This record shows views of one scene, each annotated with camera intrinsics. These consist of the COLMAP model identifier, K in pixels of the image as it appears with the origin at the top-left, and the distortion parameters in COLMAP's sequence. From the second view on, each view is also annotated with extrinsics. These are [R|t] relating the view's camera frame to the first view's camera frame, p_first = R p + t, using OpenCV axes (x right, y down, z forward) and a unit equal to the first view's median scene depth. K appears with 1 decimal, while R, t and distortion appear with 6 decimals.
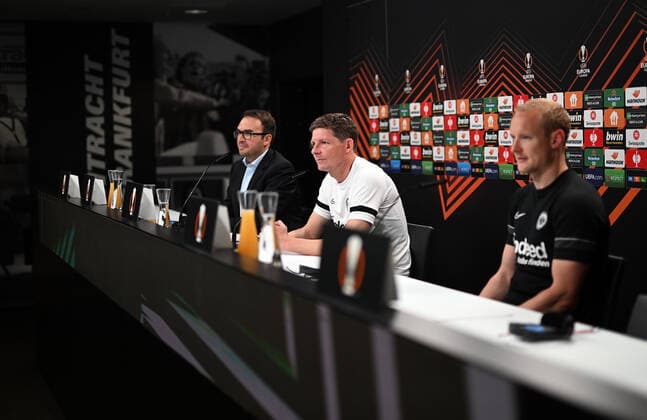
lens RADIAL K [[1115.9, 0, 359.4], [0, 1115.9, 210.3], [0, 0, 1]] dist [-0.021927, -0.014195]
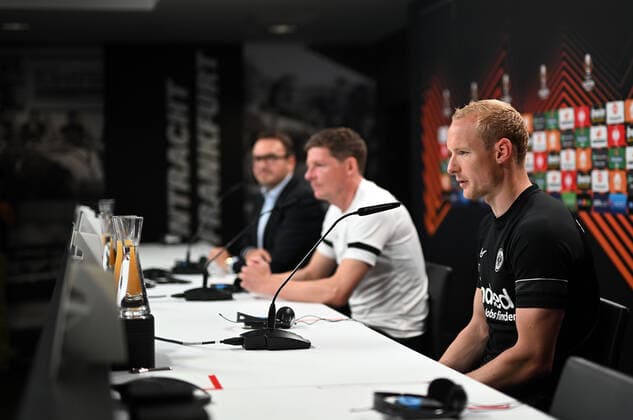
lens RADIAL K [[1228.9, 0, 356.4], [0, 1228.9, 209.2], [0, 0, 1]] dist [-0.030245, -0.087888]
pose [[0.989670, 0.000137, -0.143366, 0.102381], [-0.005682, 0.999251, -0.038273, 0.005626], [0.143254, 0.038693, 0.988929, 0.089695]]
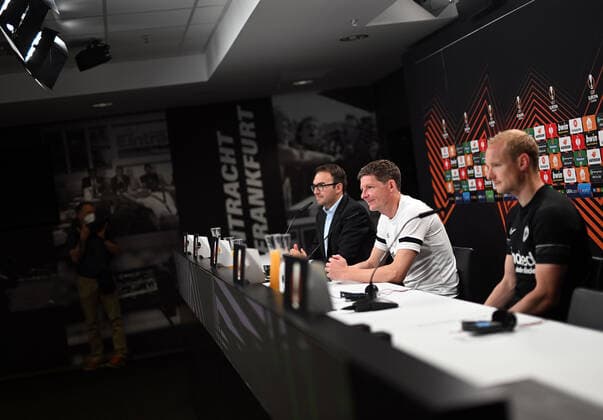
lens RADIAL K [[1013.8, 0, 298.0], [0, 1013.8, 228.2], [0, 0, 1]] dist [0.008125, -0.058656]
pose [[0.973828, -0.106663, -0.200704, 0.084070], [0.102569, 0.994252, -0.030719, 0.006625], [0.202827, 0.009329, 0.979170, -0.052470]]
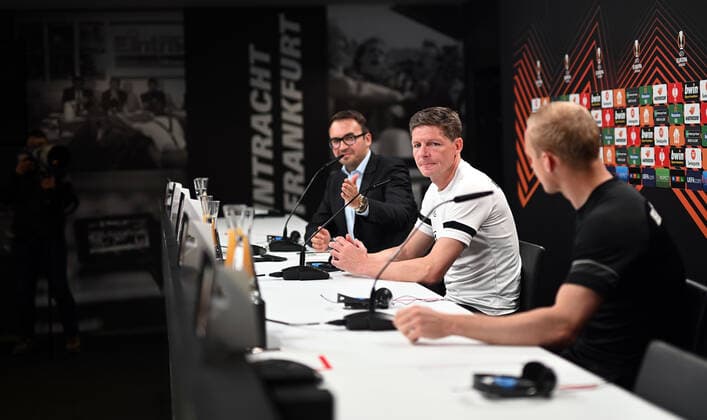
lens RADIAL K [[1306.3, 0, 355.8], [0, 1306.3, 196.4], [0, 0, 1]] dist [-0.002979, -0.077031]
pose [[0.977908, -0.002538, -0.209019, 0.107473], [-0.001115, 0.999849, -0.017355, -0.004213], [0.209031, 0.017205, 0.977758, 0.027101]]
